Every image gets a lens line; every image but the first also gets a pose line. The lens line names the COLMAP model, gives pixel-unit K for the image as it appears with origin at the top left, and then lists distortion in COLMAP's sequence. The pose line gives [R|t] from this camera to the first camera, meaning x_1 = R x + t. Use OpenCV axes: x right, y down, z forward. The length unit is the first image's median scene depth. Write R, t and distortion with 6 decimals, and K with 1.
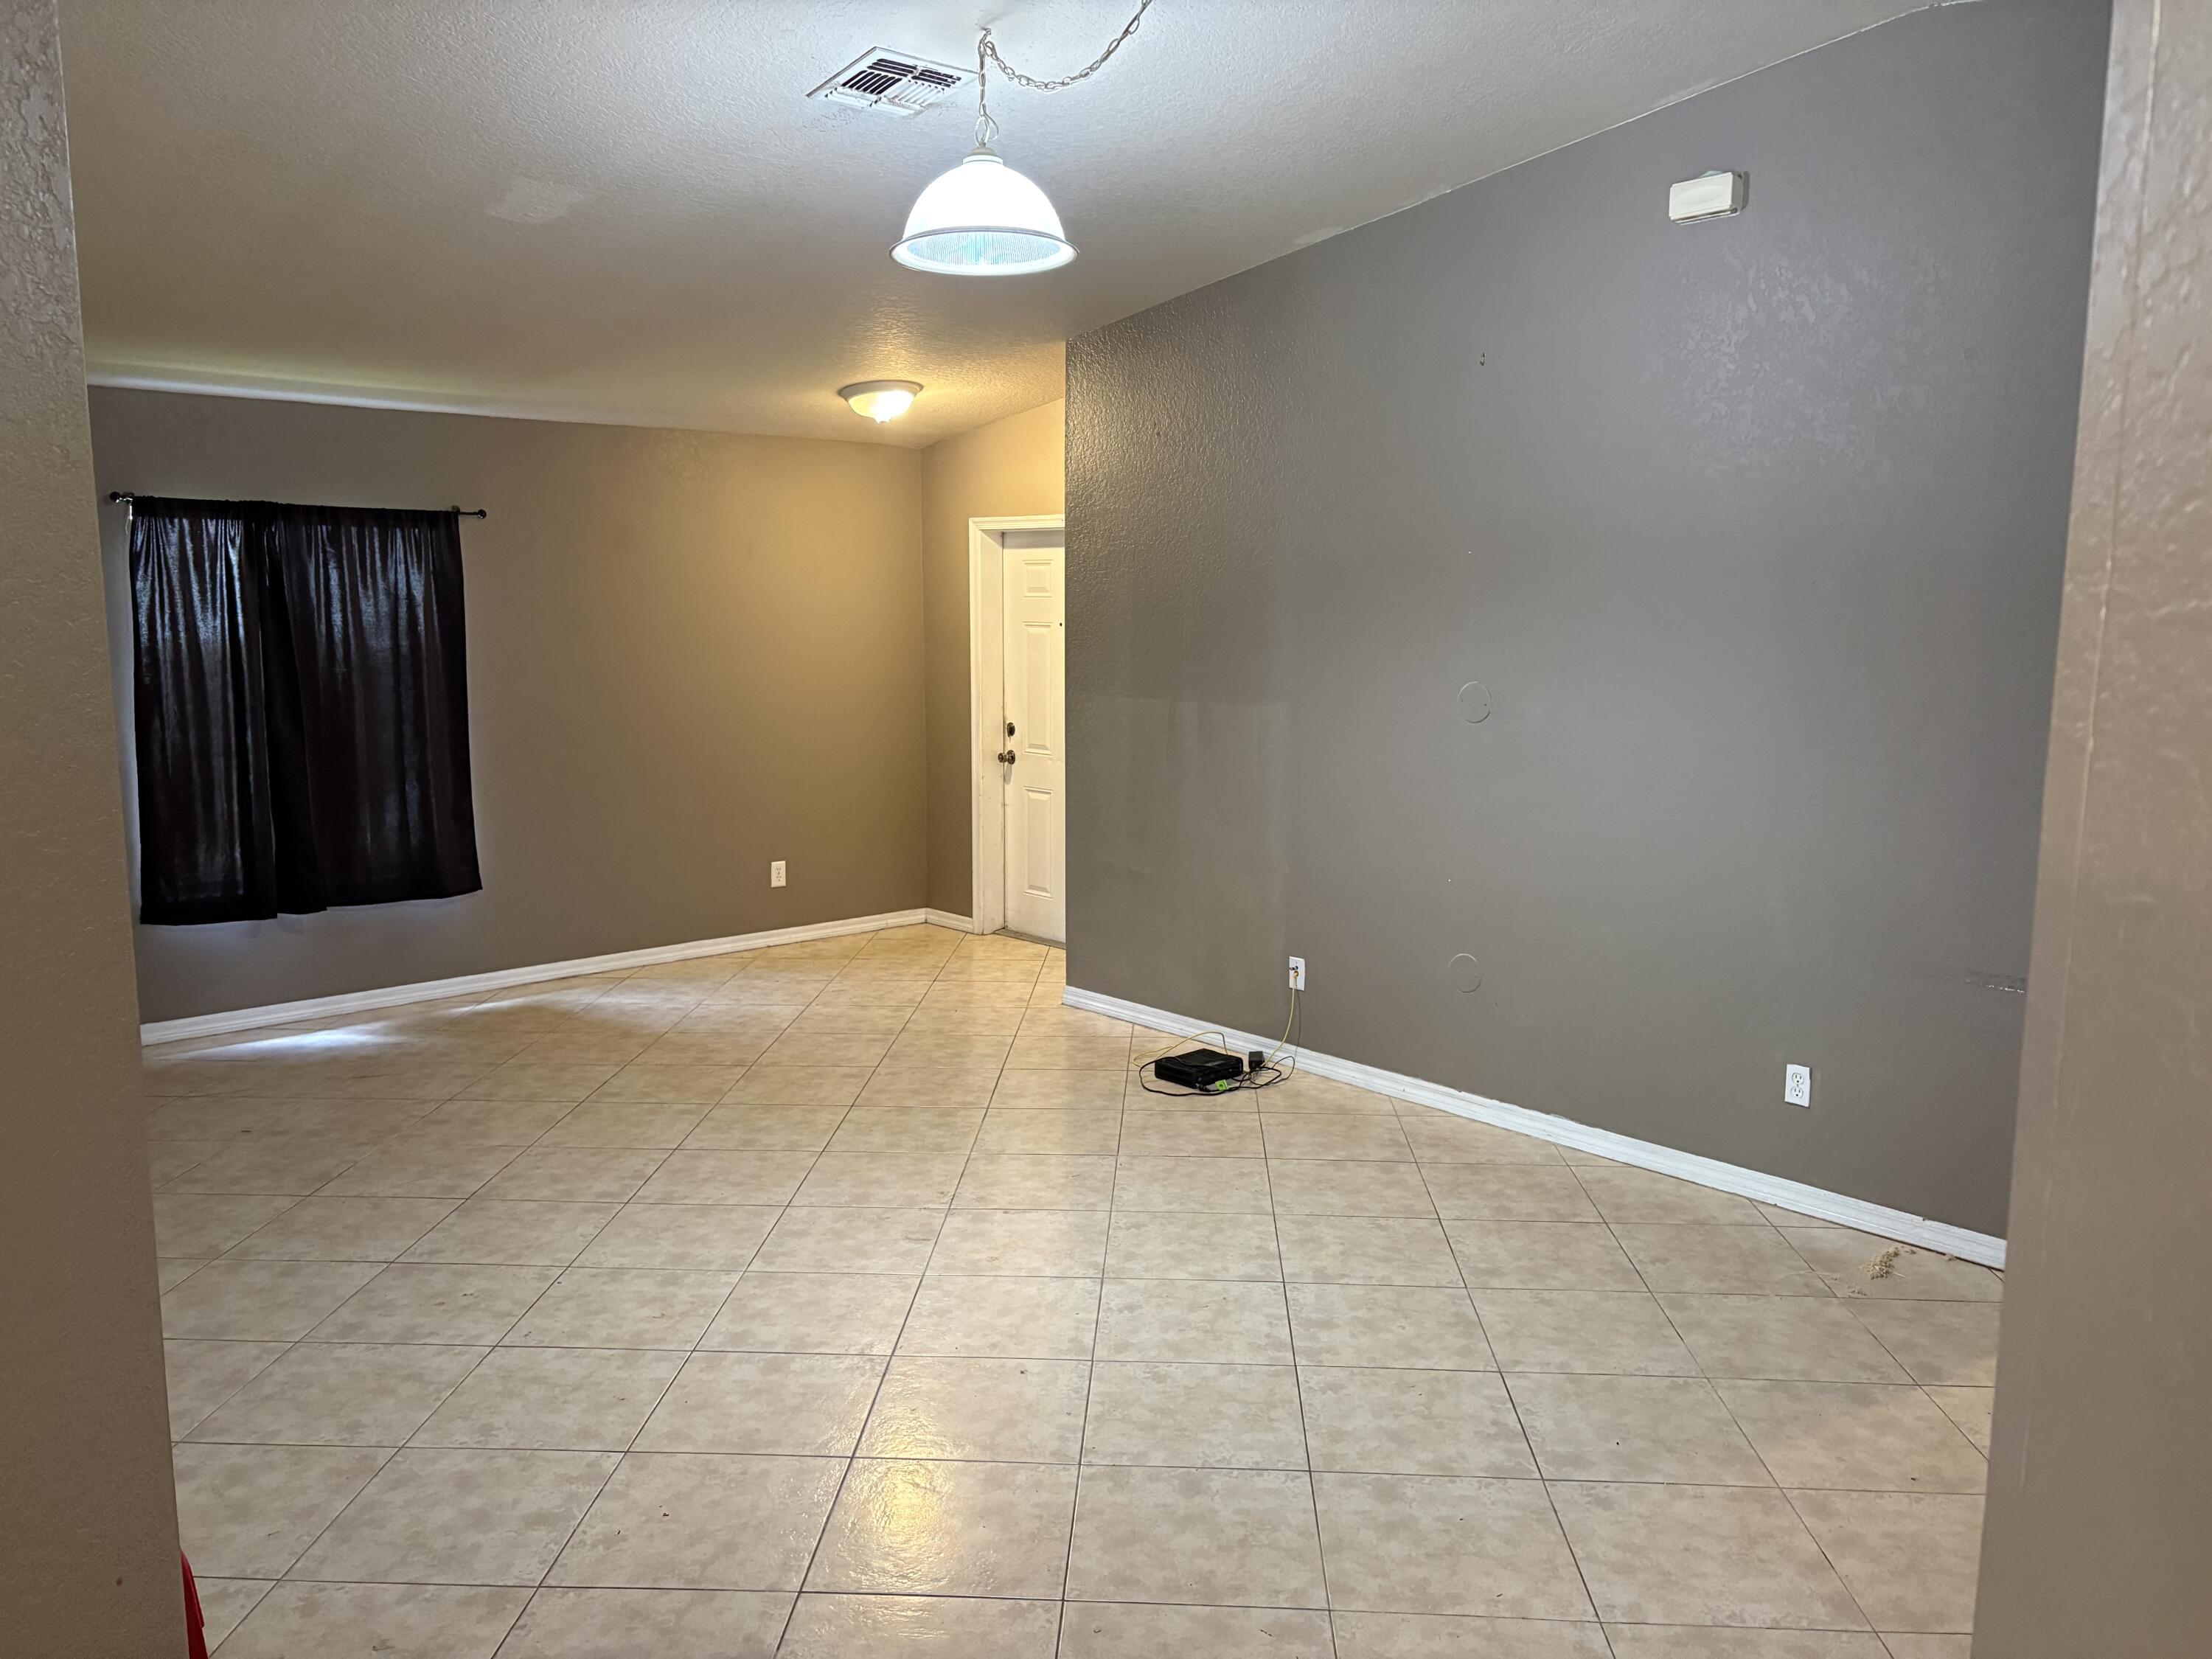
lens RADIAL K [[1640.3, 0, 1106.0], [0, 1640.3, 829.5], [0, 0, 1]] dist [0.046470, -0.040666]
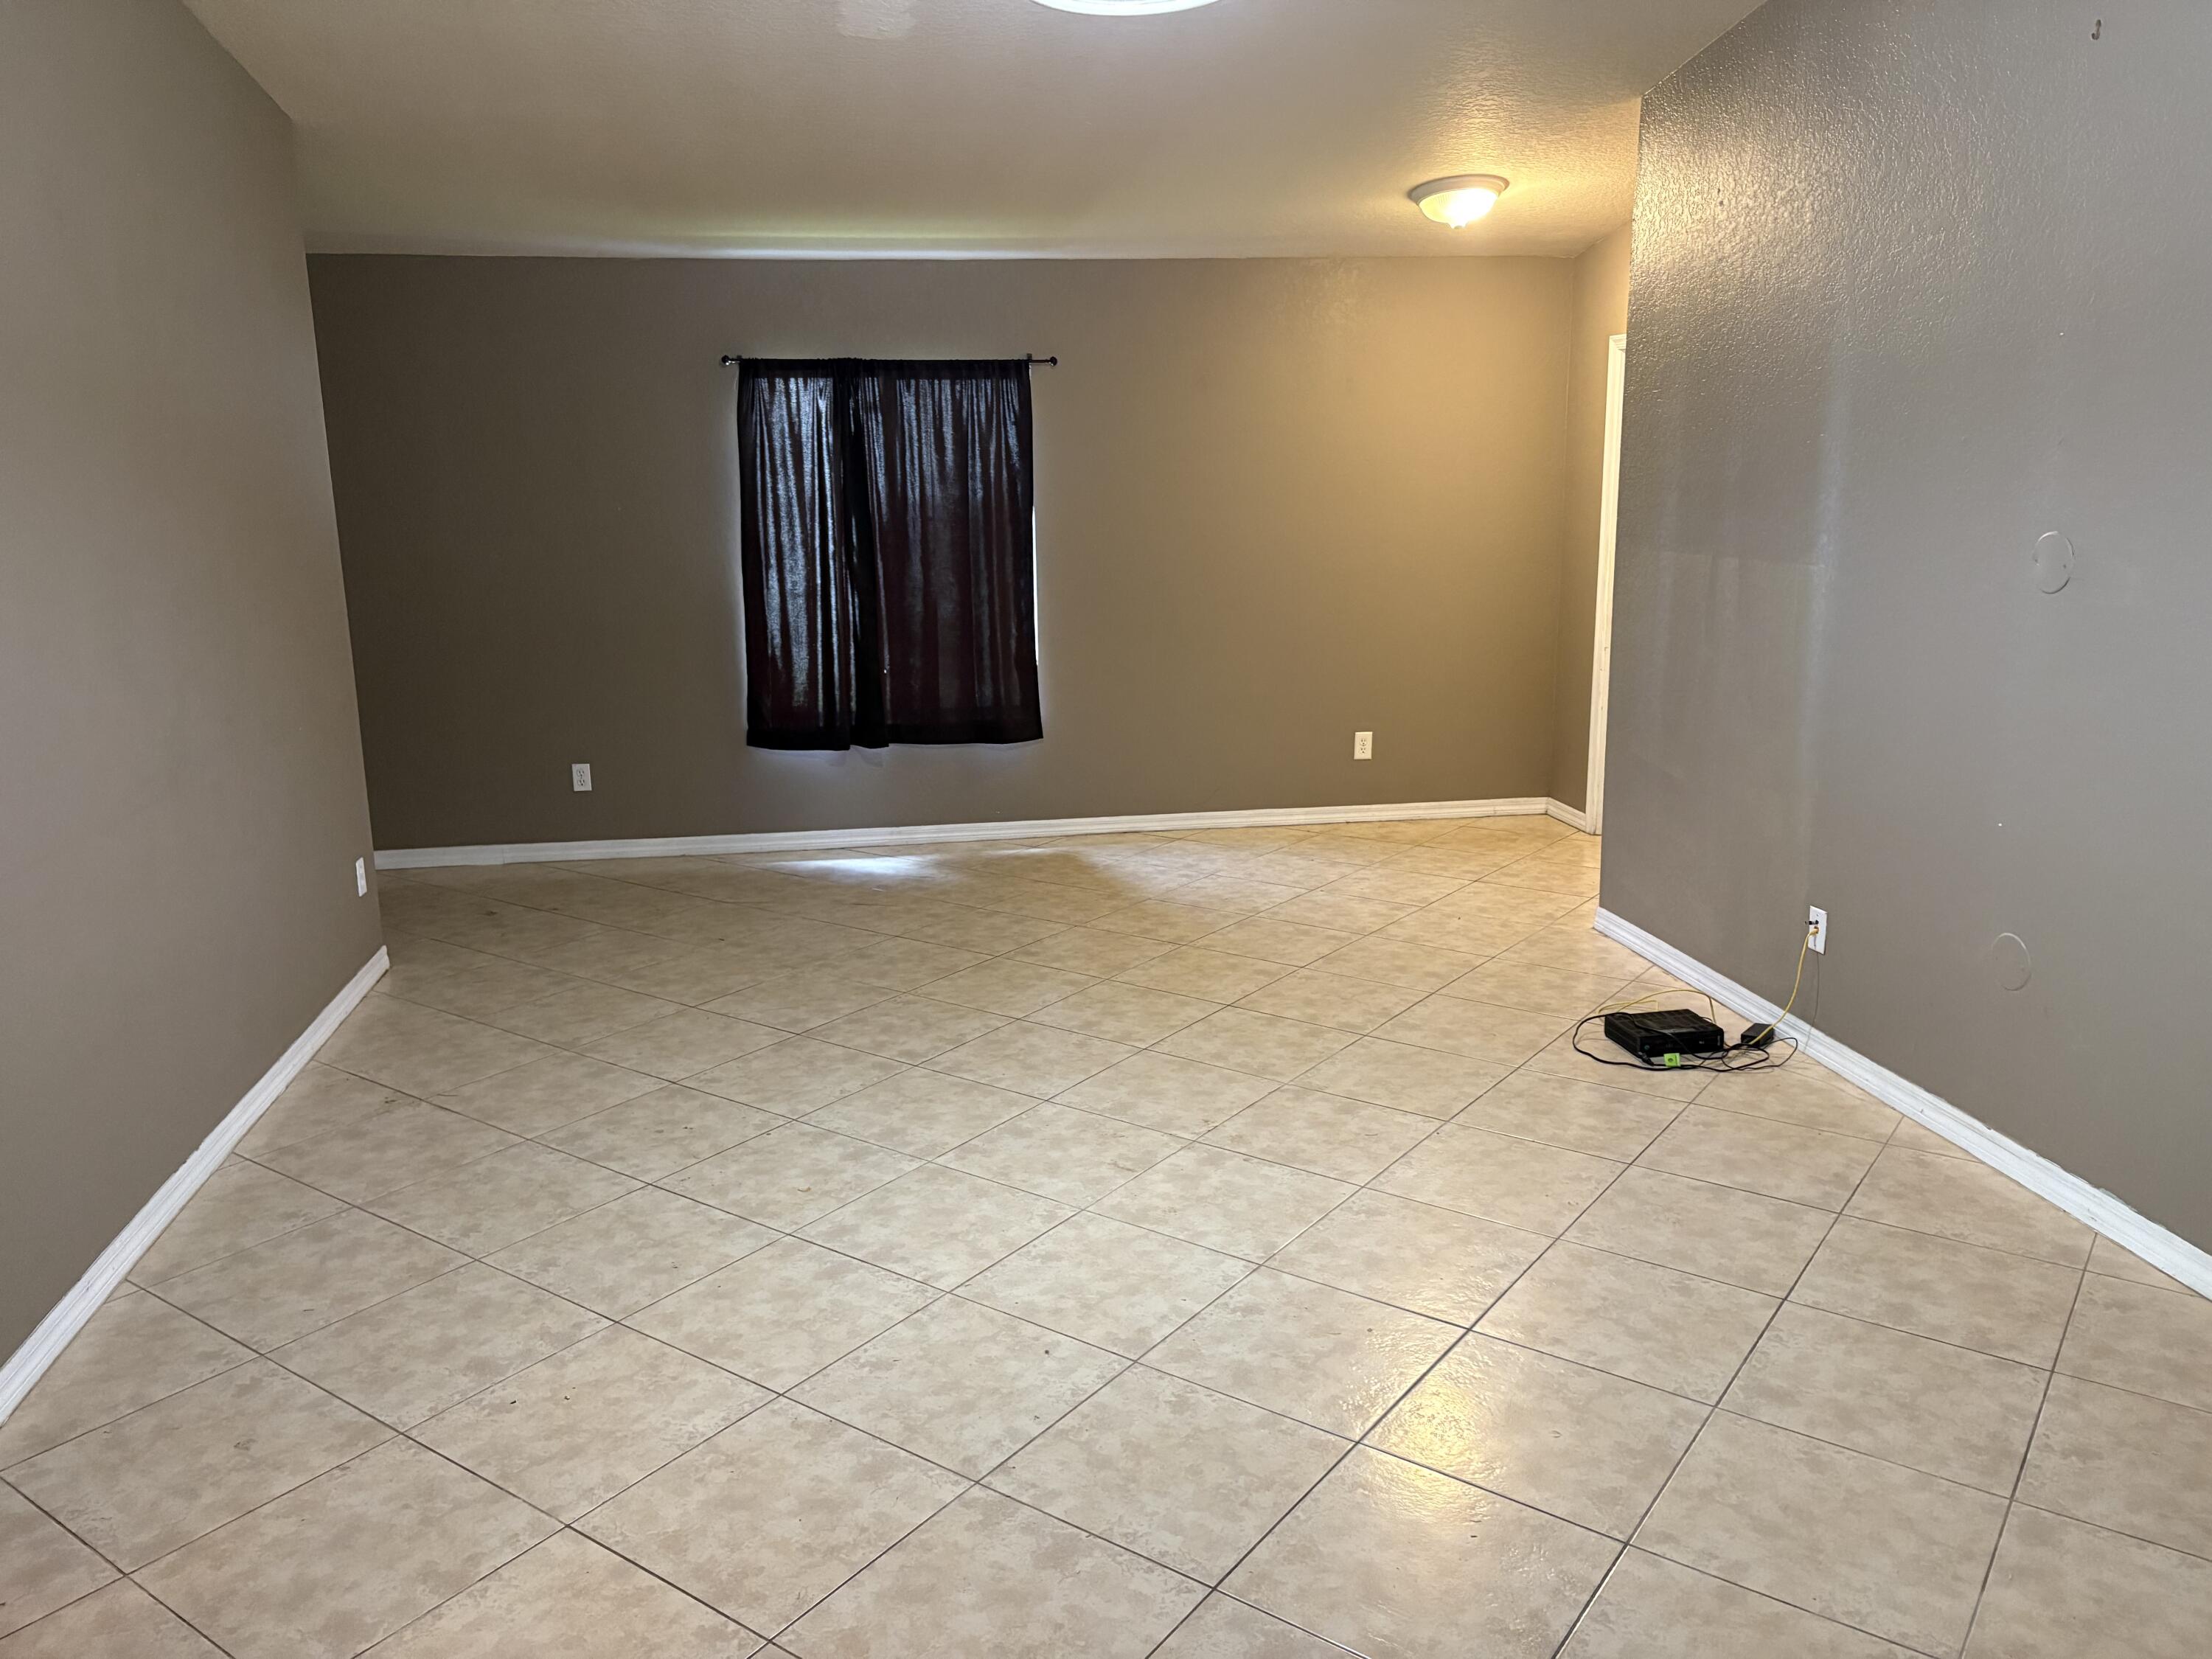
lens RADIAL K [[1640.3, 0, 1106.0], [0, 1640.3, 829.5], [0, 0, 1]] dist [0.046470, -0.040666]
pose [[0.837756, 0.103967, -0.536055, 0.246946], [-0.058884, 0.993183, 0.100601, -0.014236], [0.542860, -0.052714, 0.838167, 0.200001]]
